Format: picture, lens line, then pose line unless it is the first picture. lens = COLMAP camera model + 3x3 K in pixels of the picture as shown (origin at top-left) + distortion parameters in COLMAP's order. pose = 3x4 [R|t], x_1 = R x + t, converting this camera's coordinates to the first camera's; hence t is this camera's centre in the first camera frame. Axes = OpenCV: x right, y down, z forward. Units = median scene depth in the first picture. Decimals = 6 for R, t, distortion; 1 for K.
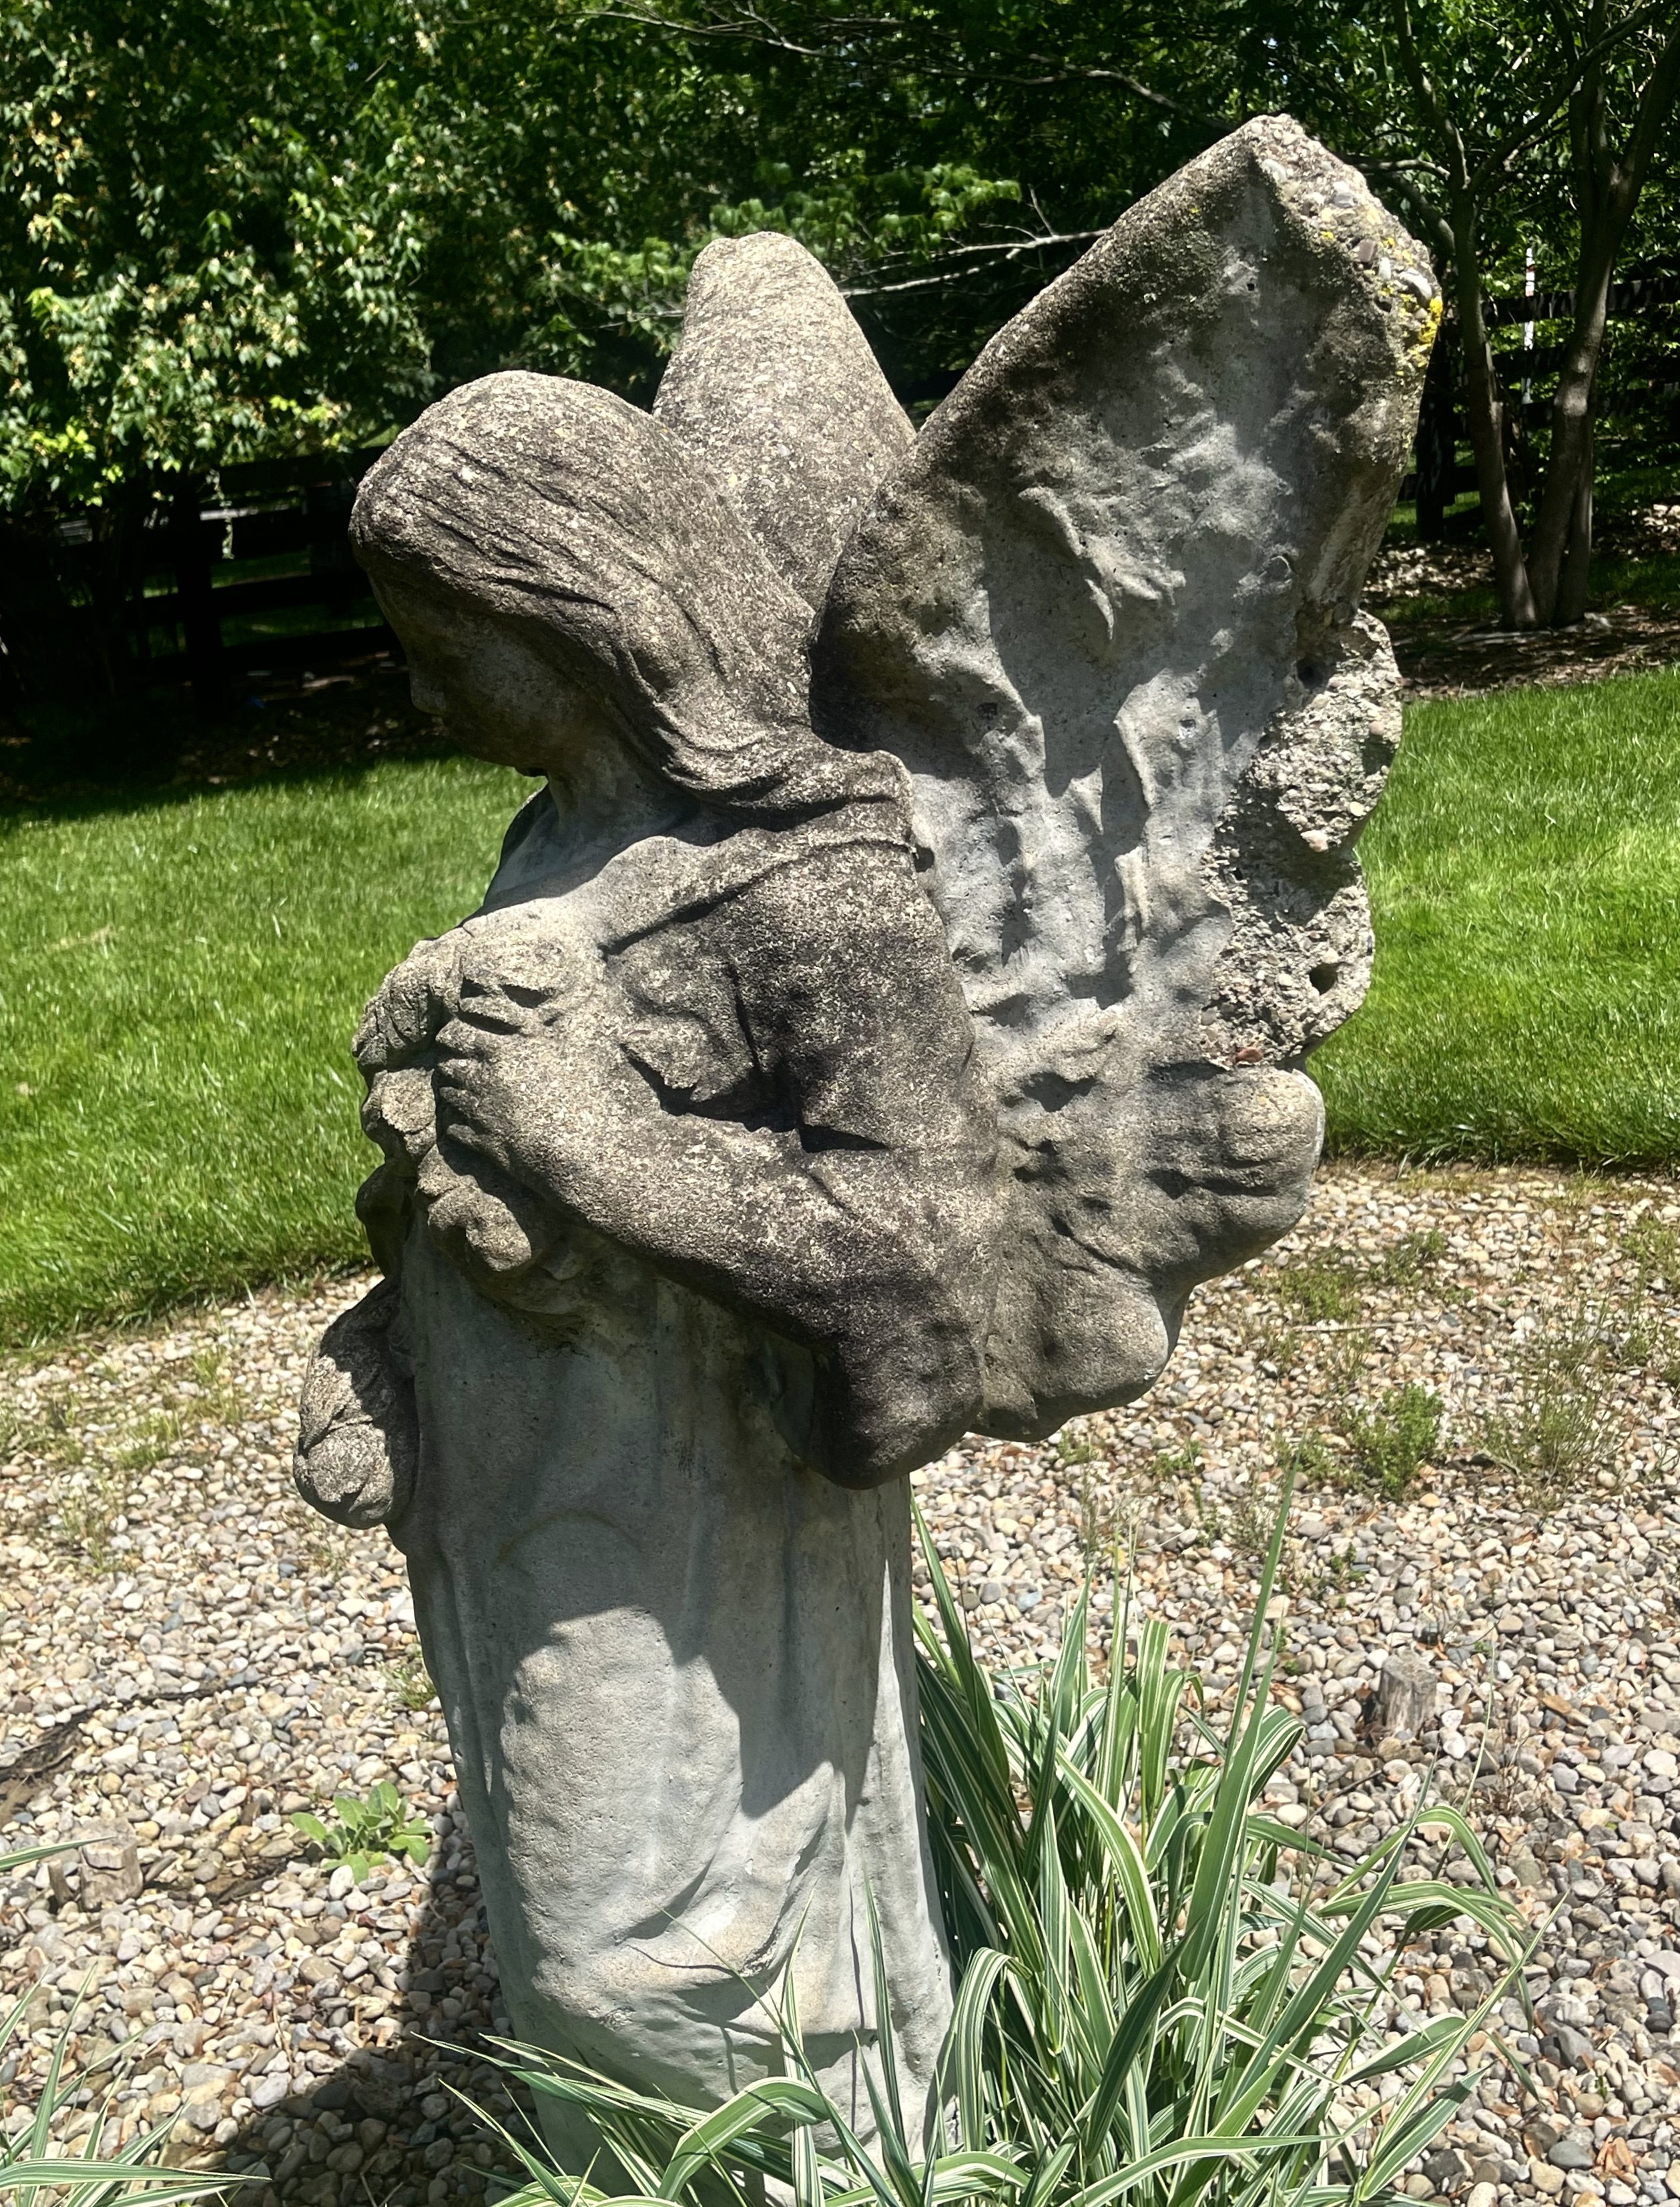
lens RADIAL K [[2256.4, 0, 919.1], [0, 2256.4, 1055.0], [0, 0, 1]] dist [0.167171, -0.589532]
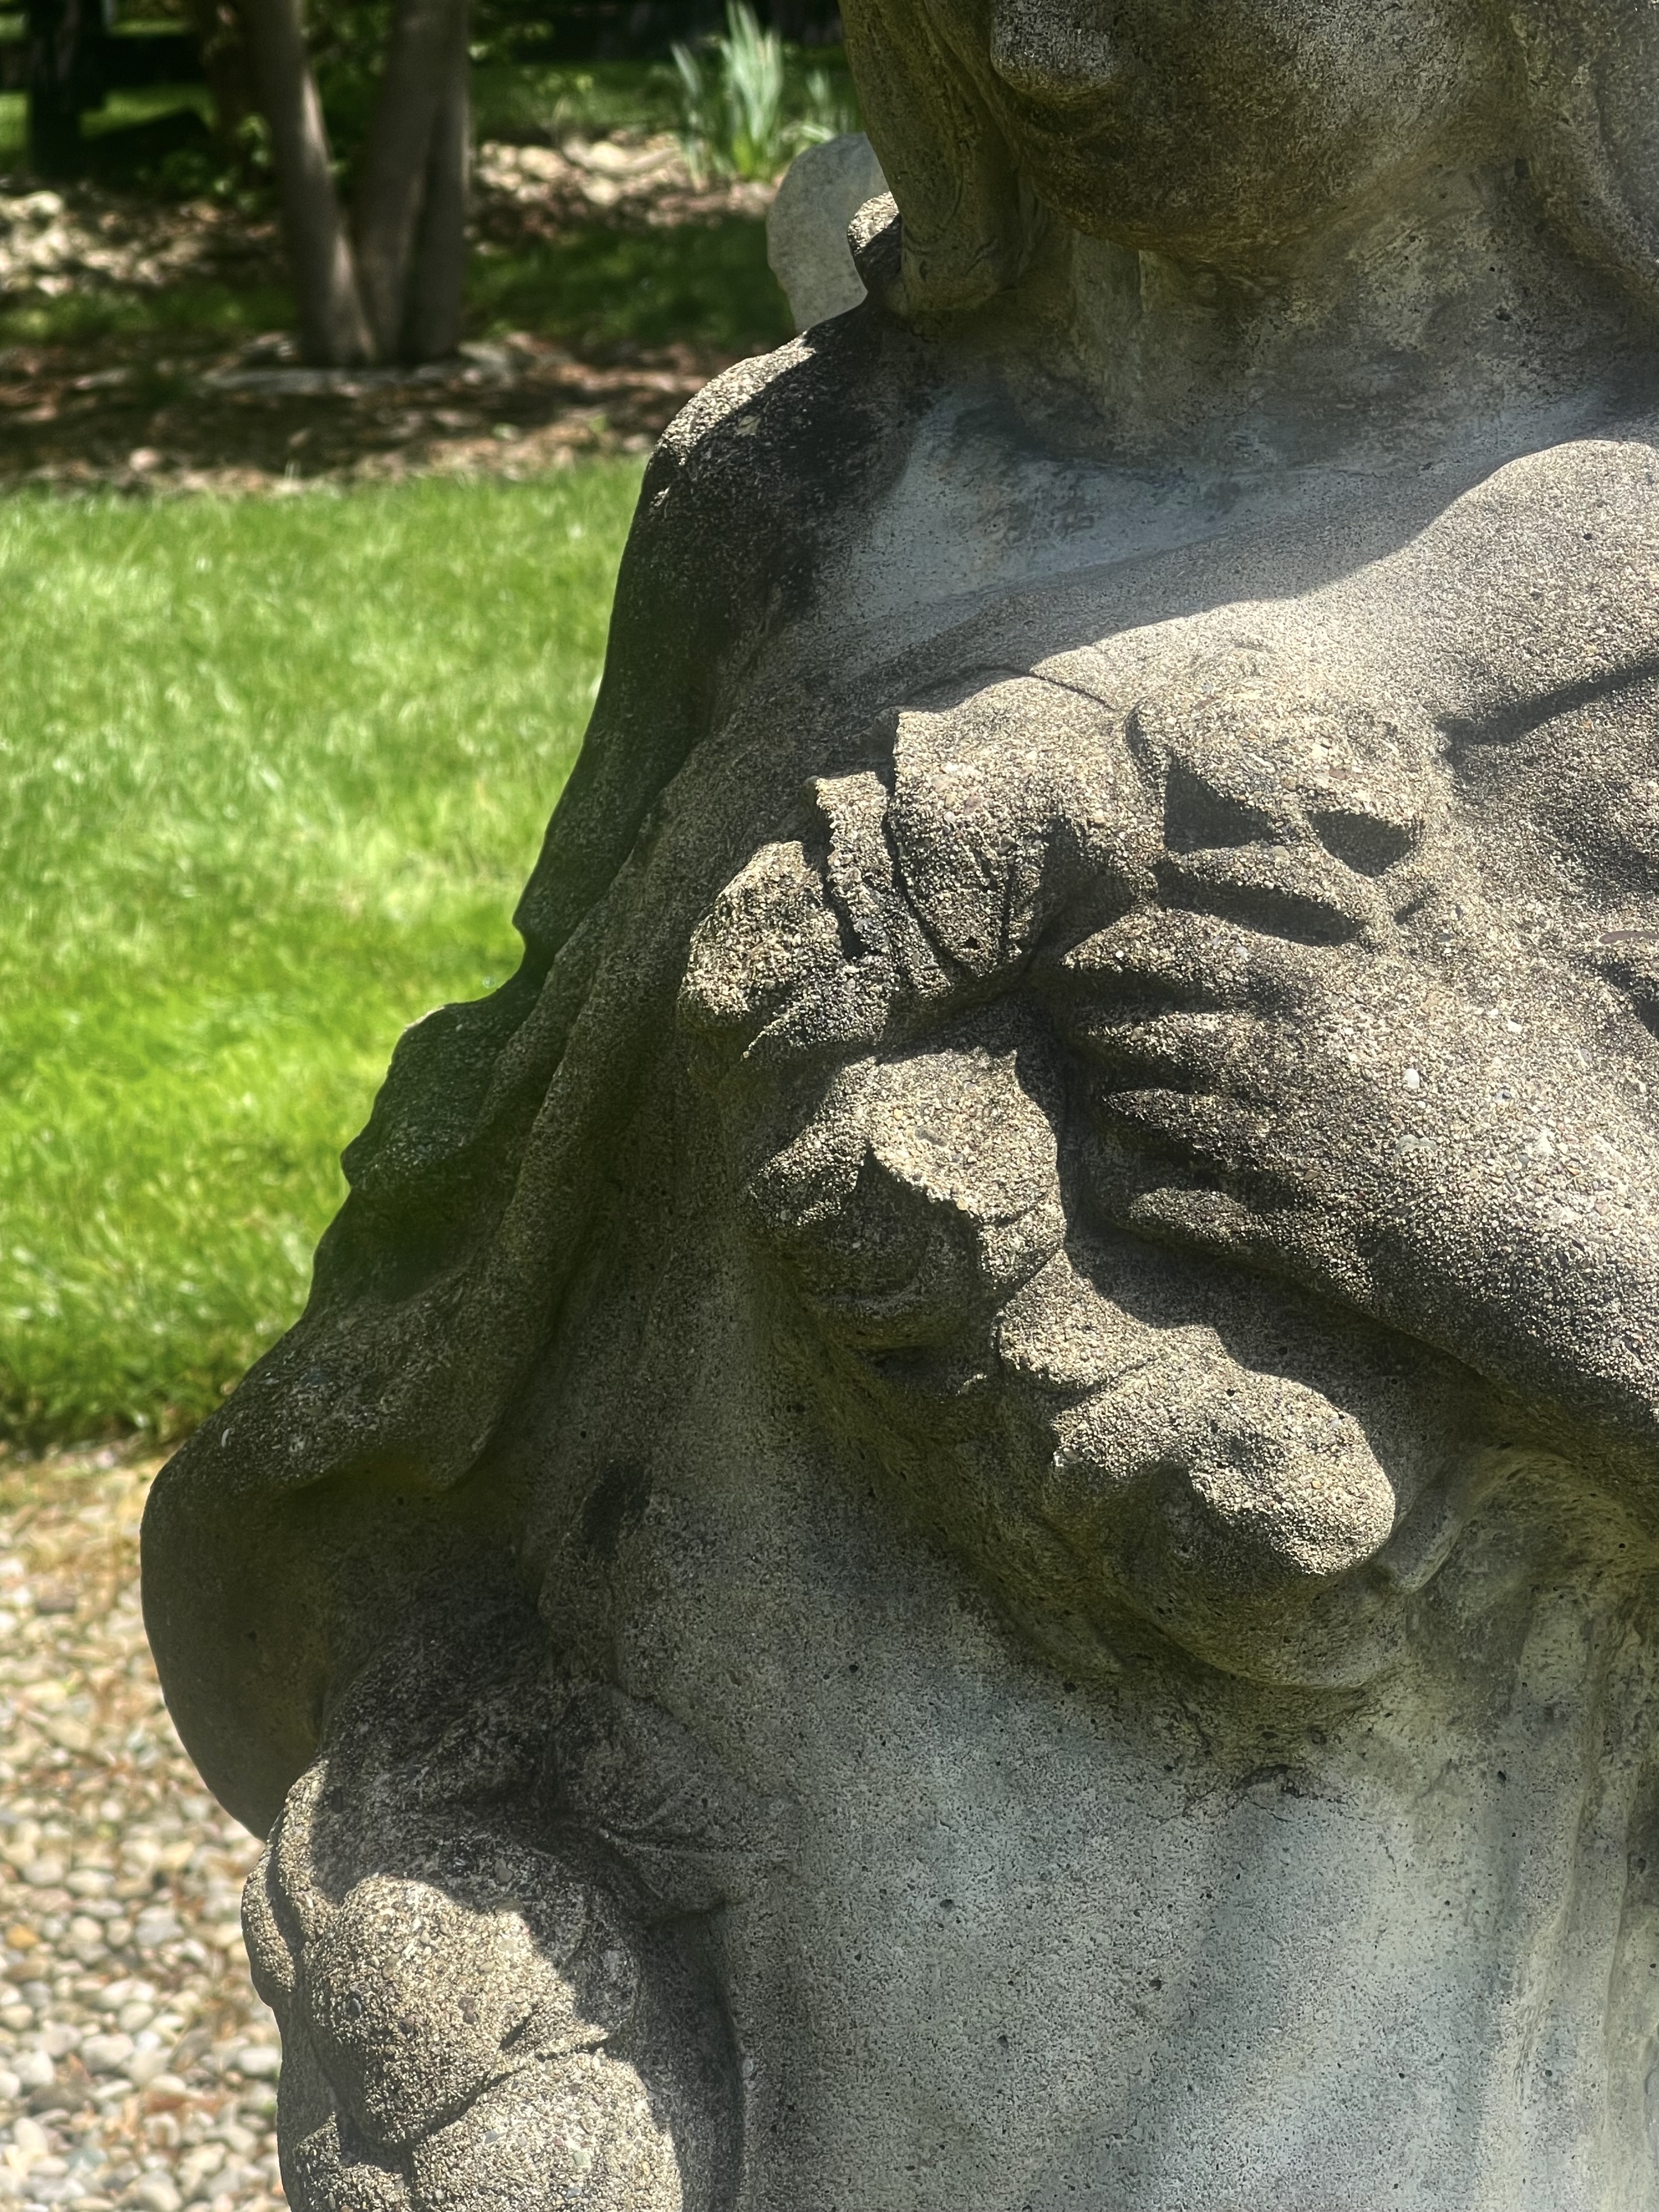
lens RADIAL K [[4670.5, 0, 834.4], [0, 4670.5, 1070.8], [0, 0, 1]] dist [0.120251, 0.824970]
pose [[0.907408, -0.013355, 0.420038, -0.587056], [0.030731, 0.998928, -0.034627, 0.036670], [-0.419125, 0.044329, 0.906846, 0.331365]]
